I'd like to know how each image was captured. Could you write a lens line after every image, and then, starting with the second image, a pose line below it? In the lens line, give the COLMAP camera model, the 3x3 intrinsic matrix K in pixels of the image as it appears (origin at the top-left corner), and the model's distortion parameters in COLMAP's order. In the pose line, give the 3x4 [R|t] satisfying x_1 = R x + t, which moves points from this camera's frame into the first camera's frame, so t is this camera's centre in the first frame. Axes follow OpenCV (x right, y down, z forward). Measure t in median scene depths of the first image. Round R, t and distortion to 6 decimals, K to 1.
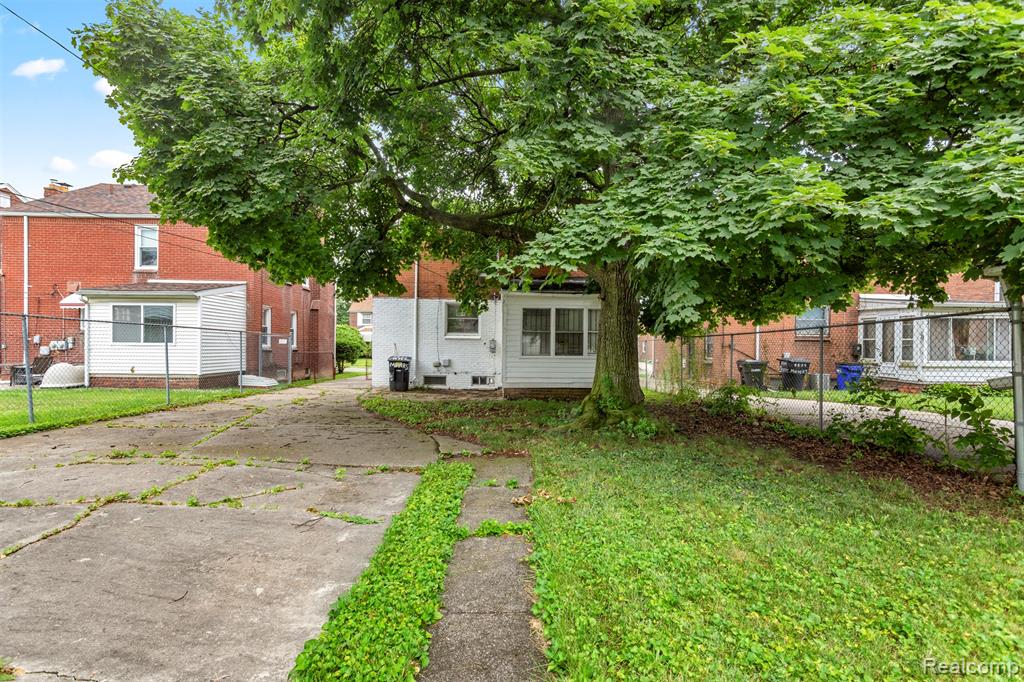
lens RADIAL K [[486.5, 0, 513.4], [0, 486.5, 348.0], [0, 0, 1]] dist [-0.001549, 0.001926]
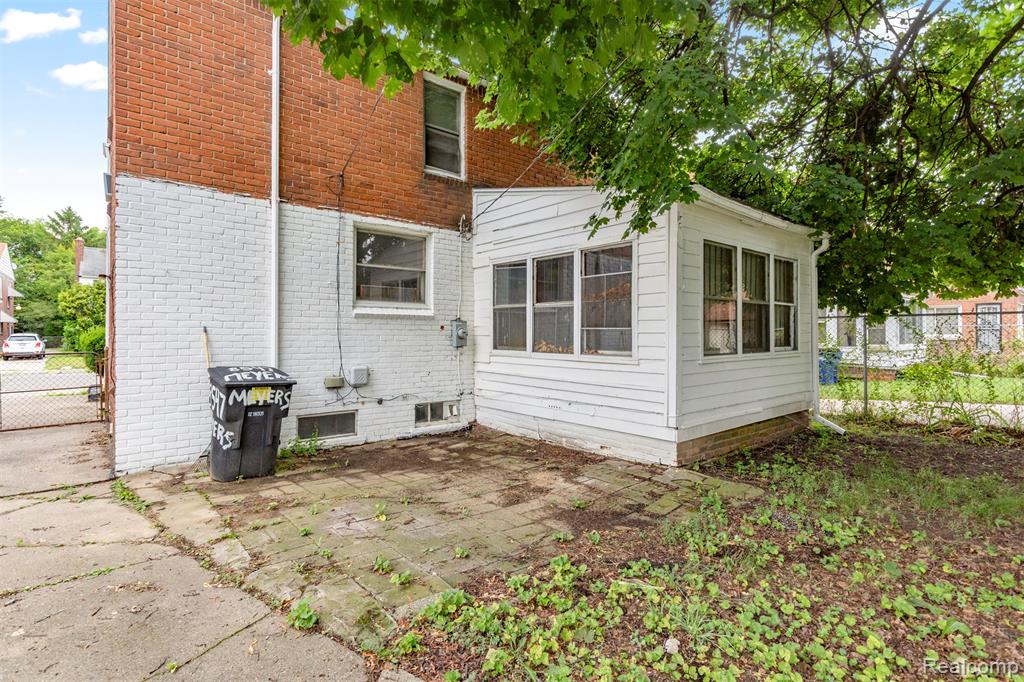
lens RADIAL K [[486.5, 0, 503.8], [0, 486.5, 335.8], [0, 0, 1]] dist [-0.001549, 0.001926]
pose [[0.803603, -0.009603, 0.595088, -0.276329], [0.007445, 0.999954, 0.006084, -0.004004], [-0.595119, -0.000459, 0.803638, 0.616899]]
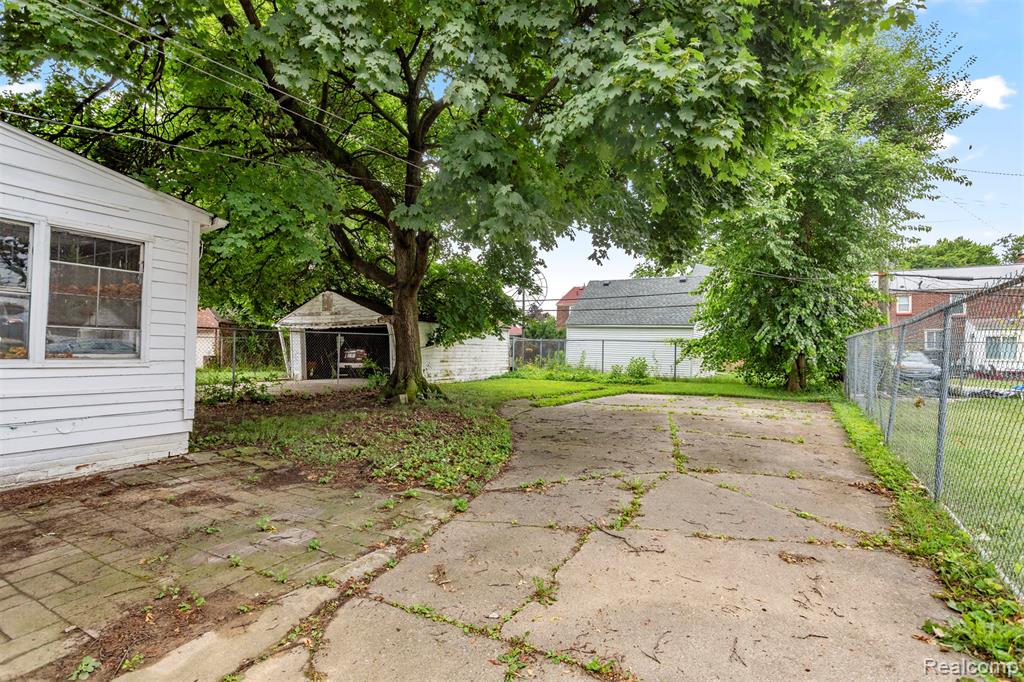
lens RADIAL K [[486.5, 0, 508.0], [0, 486.5, 343.2], [0, 0, 1]] dist [-0.001549, 0.001926]
pose [[-0.819044, -0.014114, 0.573556, -0.442299], [-0.025095, 0.999622, -0.011238, 0.000850], [-0.573181, -0.023597, -0.819089, 1.079405]]
